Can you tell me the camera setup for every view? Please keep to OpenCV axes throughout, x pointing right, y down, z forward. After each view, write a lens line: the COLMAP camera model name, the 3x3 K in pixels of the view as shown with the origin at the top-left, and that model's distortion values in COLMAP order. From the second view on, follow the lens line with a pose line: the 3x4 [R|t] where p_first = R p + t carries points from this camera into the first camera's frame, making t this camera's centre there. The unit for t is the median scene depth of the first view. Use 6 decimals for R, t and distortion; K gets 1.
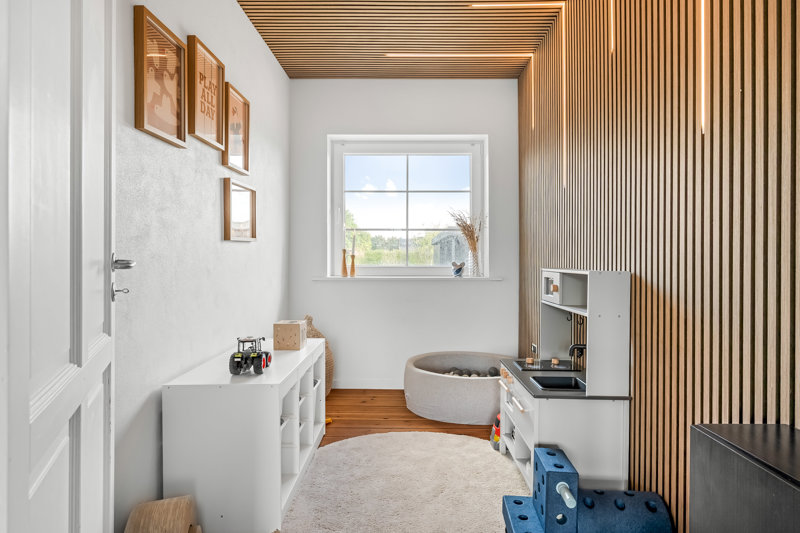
lens RADIAL K [[461.9, 0, 400.3], [0, 461.9, 262.0], [0, 0, 1]] dist [-0.002174, -0.002471]
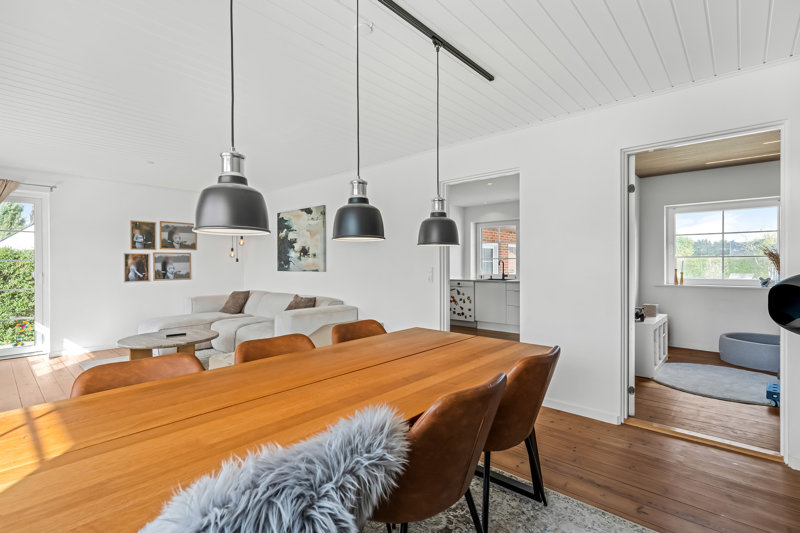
lens RADIAL K [[367.8, 0, 410.8], [0, 367.8, 267.0], [0, 0, 1]] dist [0.001231, 0.001327]
pose [[0.754157, 0.001652, -0.656692, 0.040471], [-0.001128, 0.999999, 0.001220, -0.035897], [0.656693, -0.000180, 0.754158, -0.742750]]
